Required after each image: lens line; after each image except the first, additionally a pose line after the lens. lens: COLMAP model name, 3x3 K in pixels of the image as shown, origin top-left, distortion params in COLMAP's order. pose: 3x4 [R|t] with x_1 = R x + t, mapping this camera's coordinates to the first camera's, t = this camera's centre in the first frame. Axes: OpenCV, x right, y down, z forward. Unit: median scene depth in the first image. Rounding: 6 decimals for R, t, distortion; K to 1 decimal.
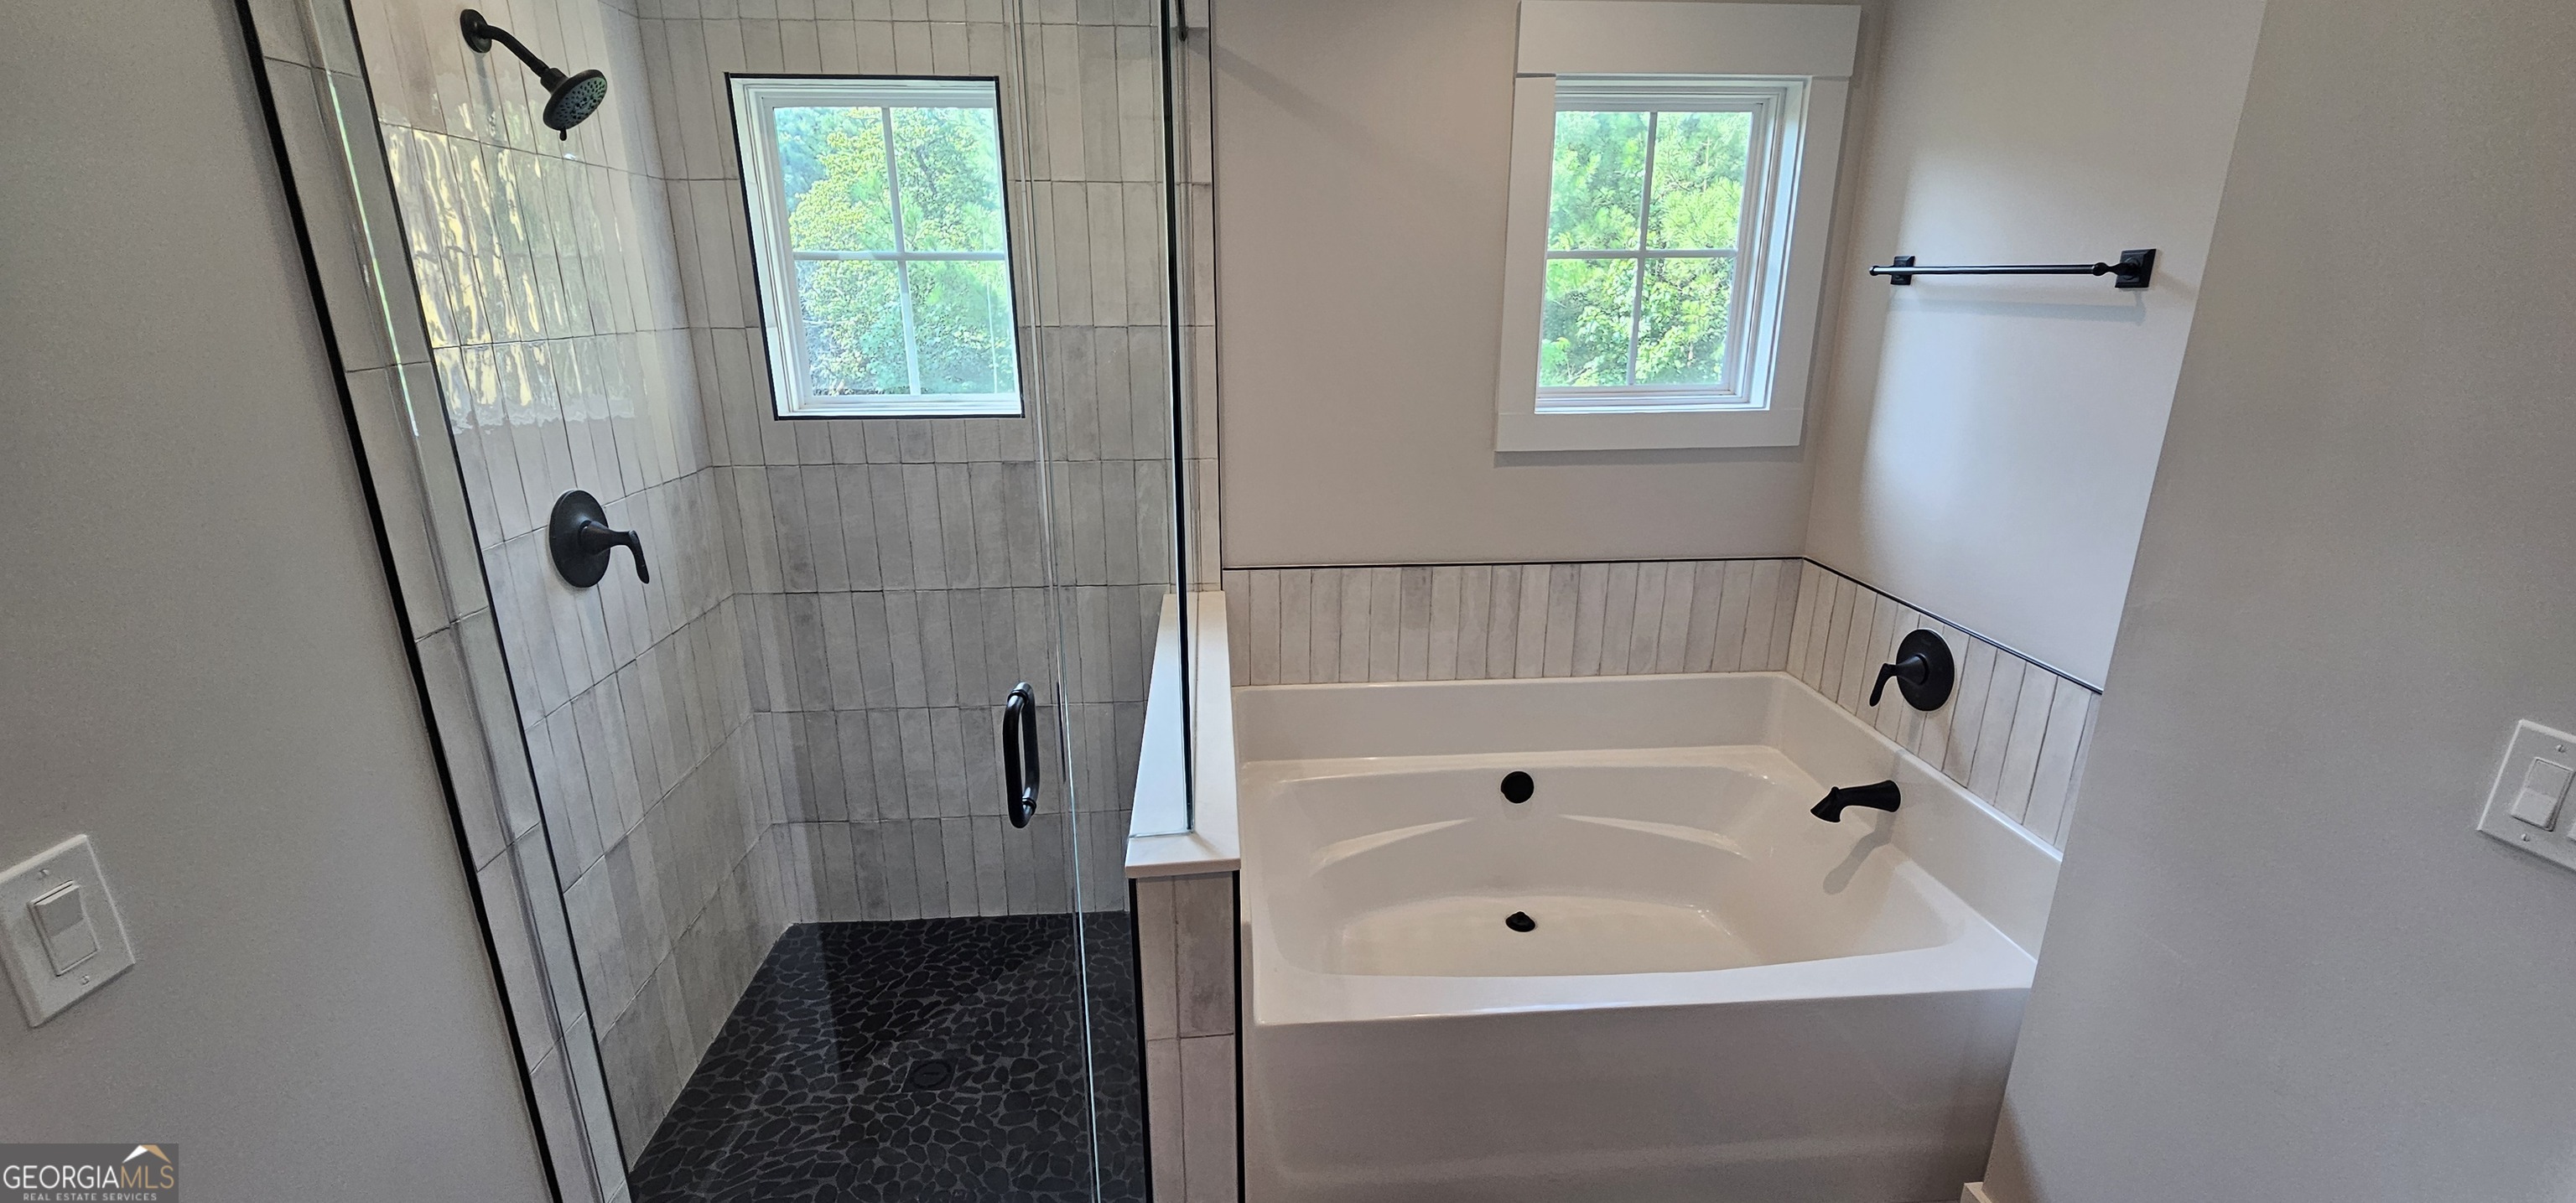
lens RADIAL K [[1057.9, 0, 1289.1], [0, 1057.9, 618.1], [0, 0, 1]] dist [0.003651, -0.003174]
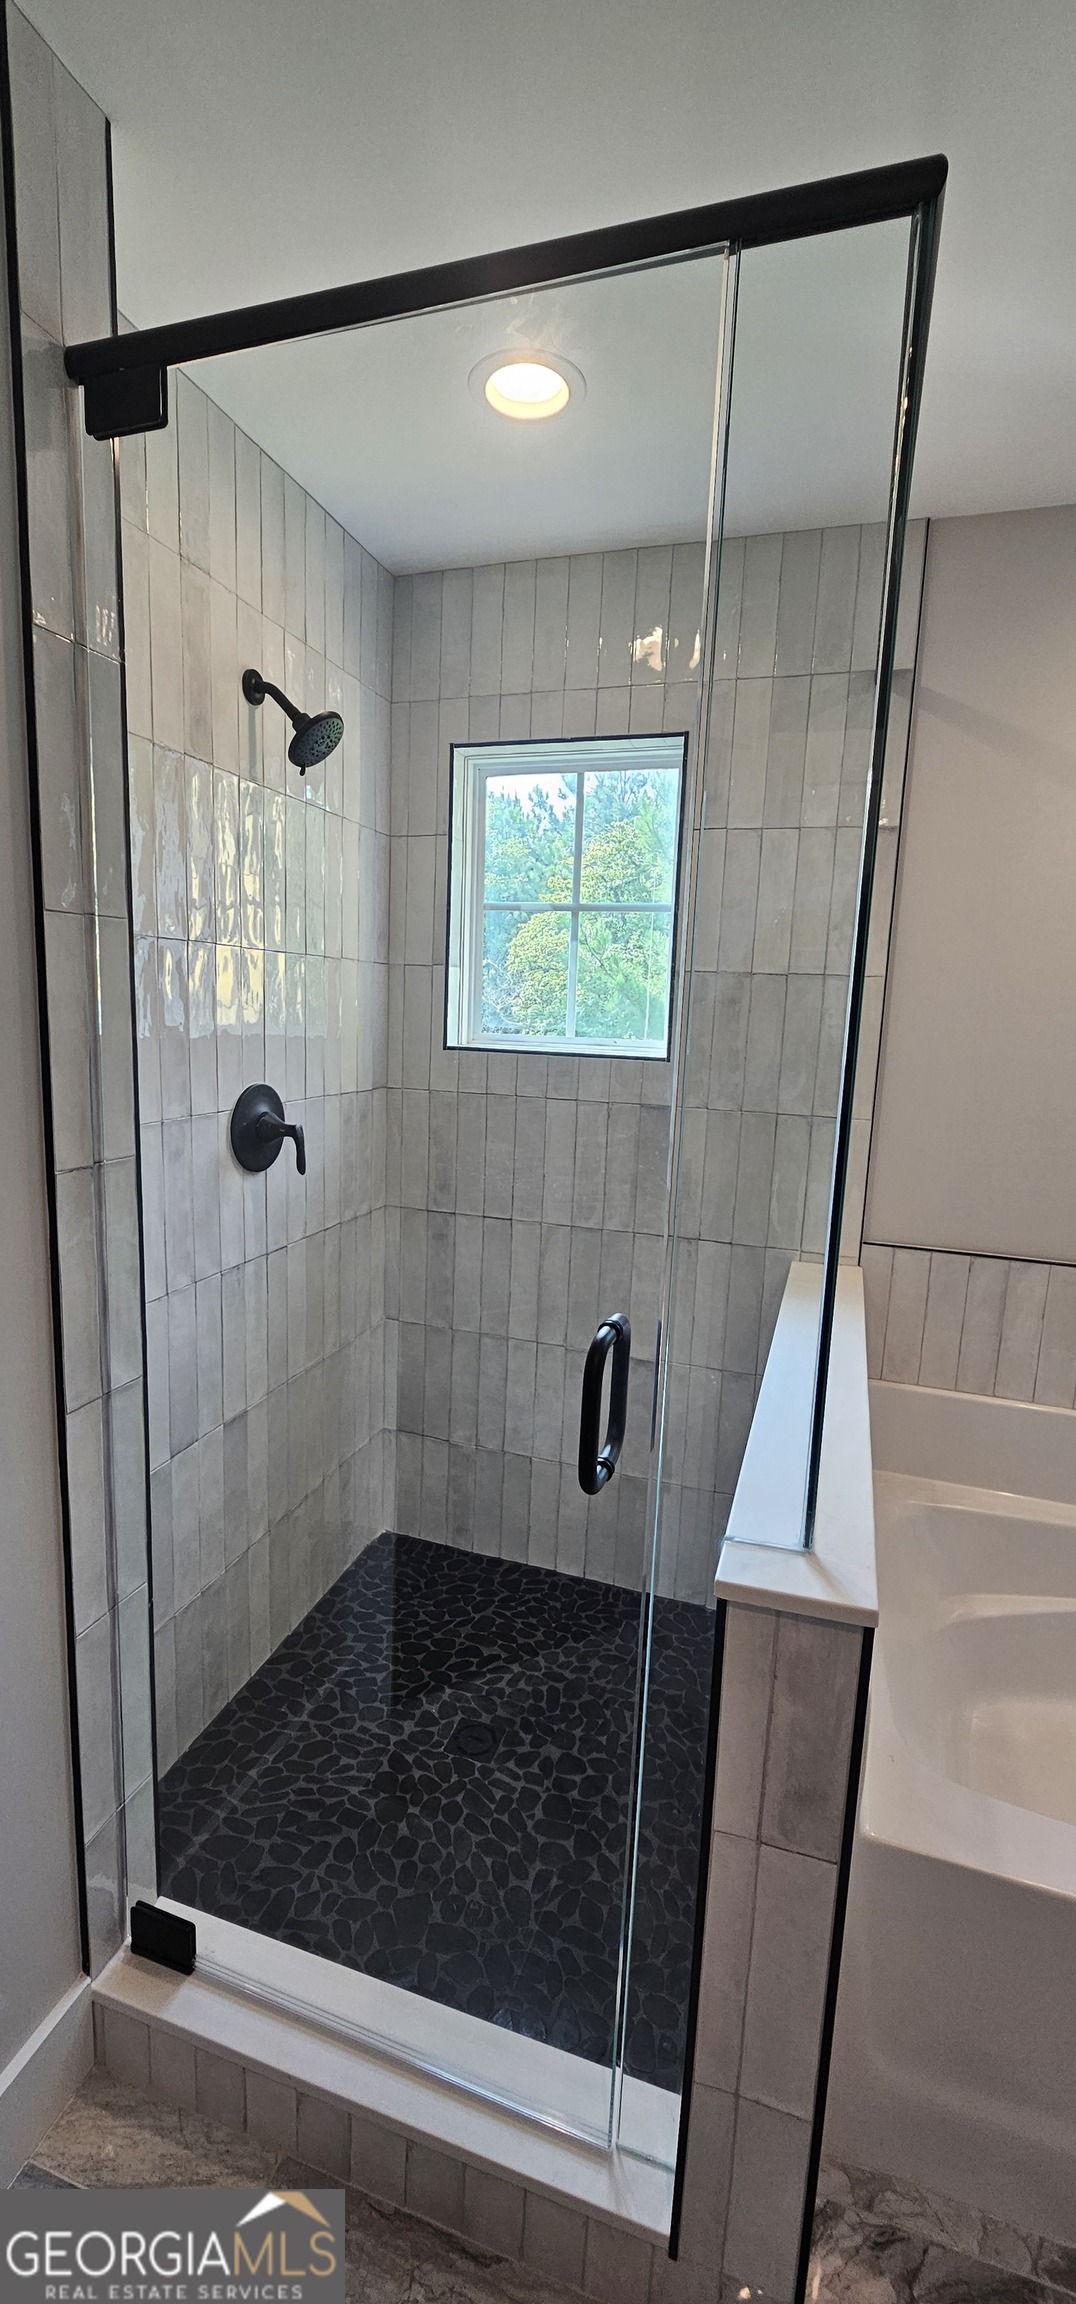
lens RADIAL K [[946.3, 0, 526.2], [0, 946.3, 1149.0], [0, 0, 1]] dist [0.003651, -0.003174]
pose [[0.919648, 0.093021, -0.381570, -0.030324], [-0.152014, 0.980128, -0.127440, 0.024806], [0.362133, 0.175203, 0.915513, 0.170412]]
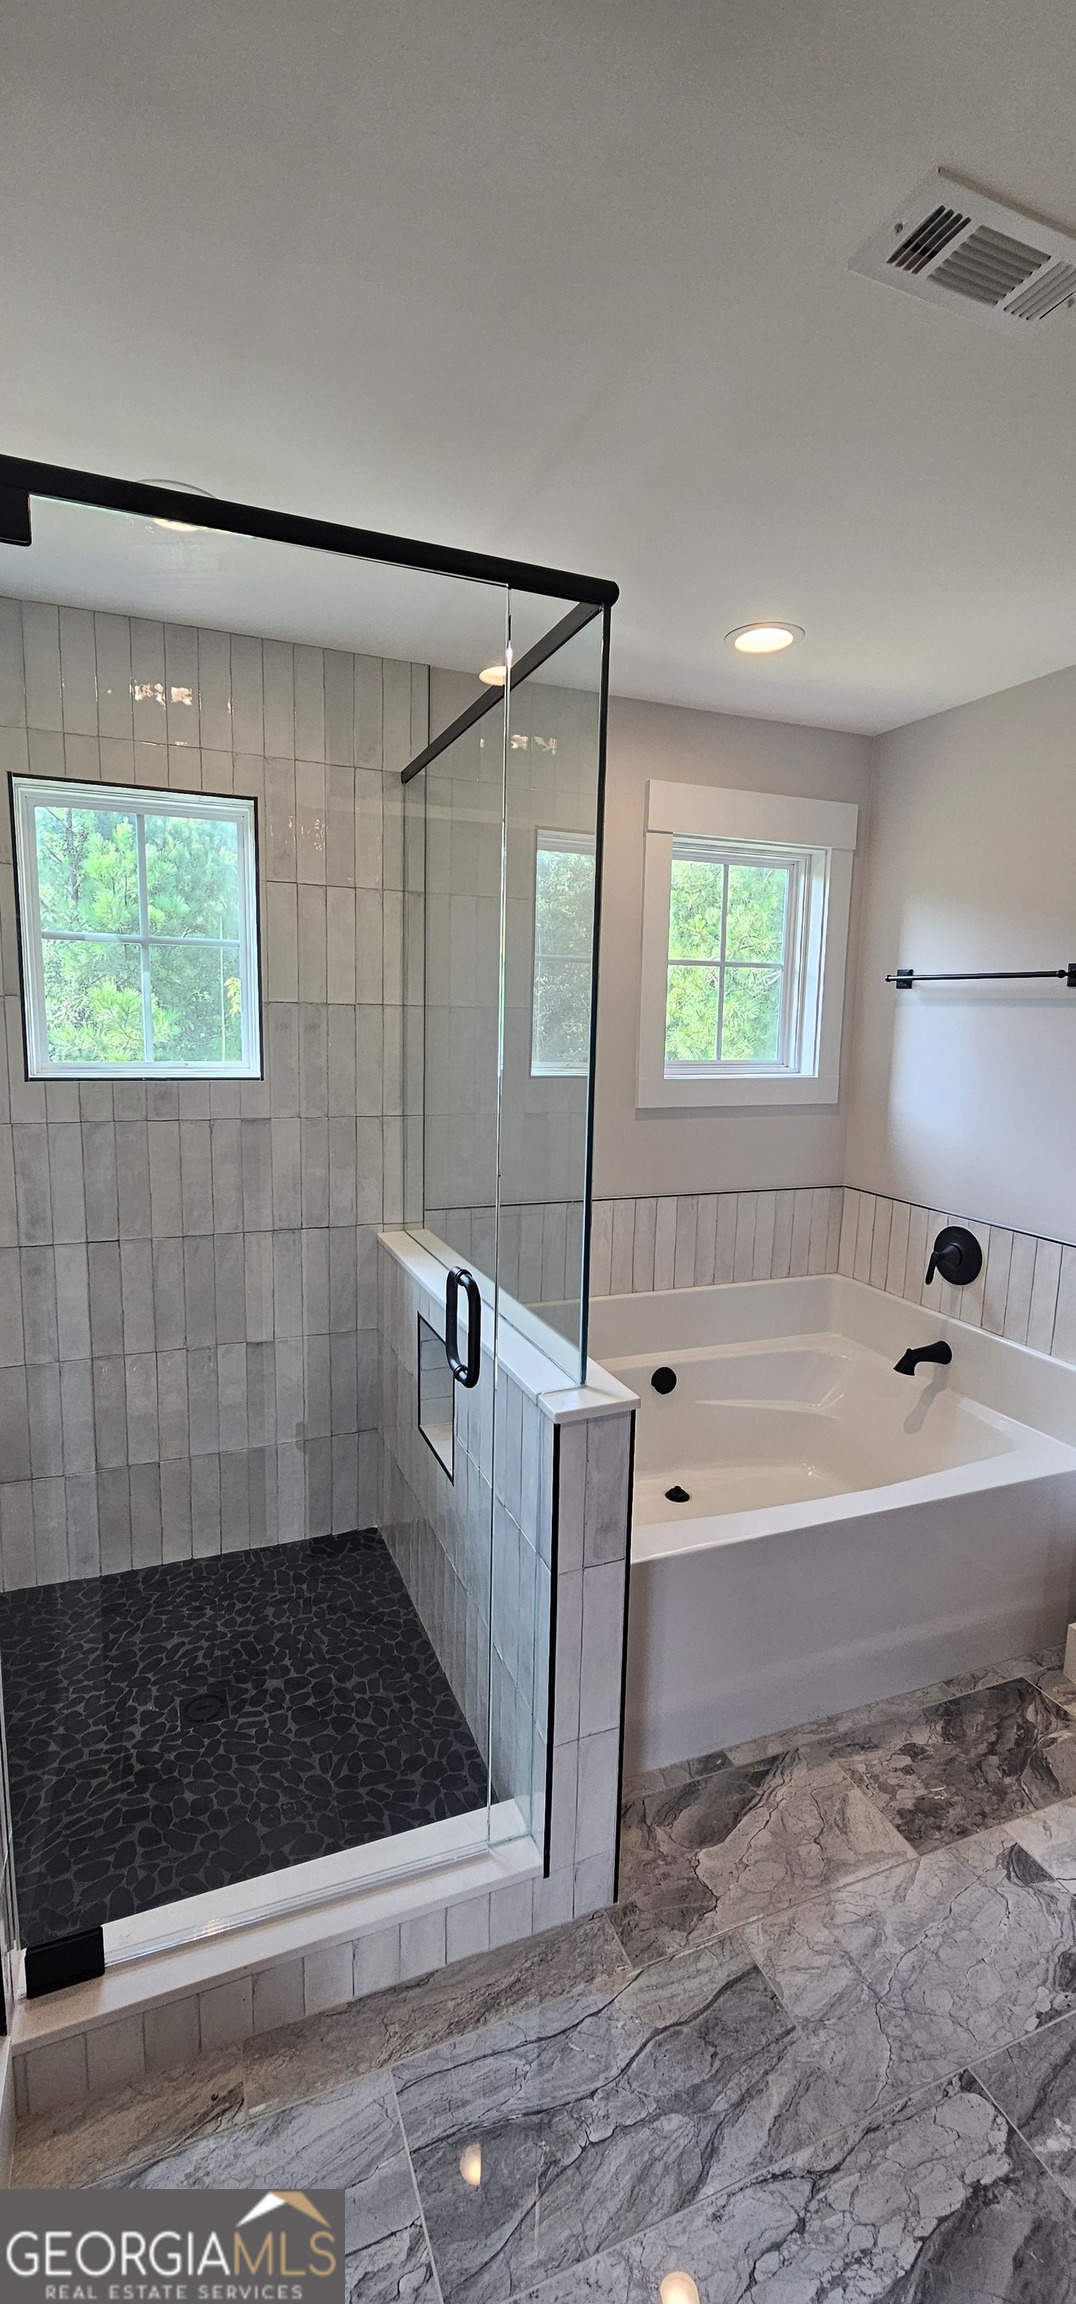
lens RADIAL K [[946.3, 0, 526.2], [0, 946.3, 1149.0], [0, 0, 1]] dist [0.003651, -0.003174]
pose [[0.956057, -0.020736, 0.292446, -0.299708], [0.067047, 0.986525, -0.149240, 0.058933], [-0.285411, 0.162290, 0.944565, -0.031987]]
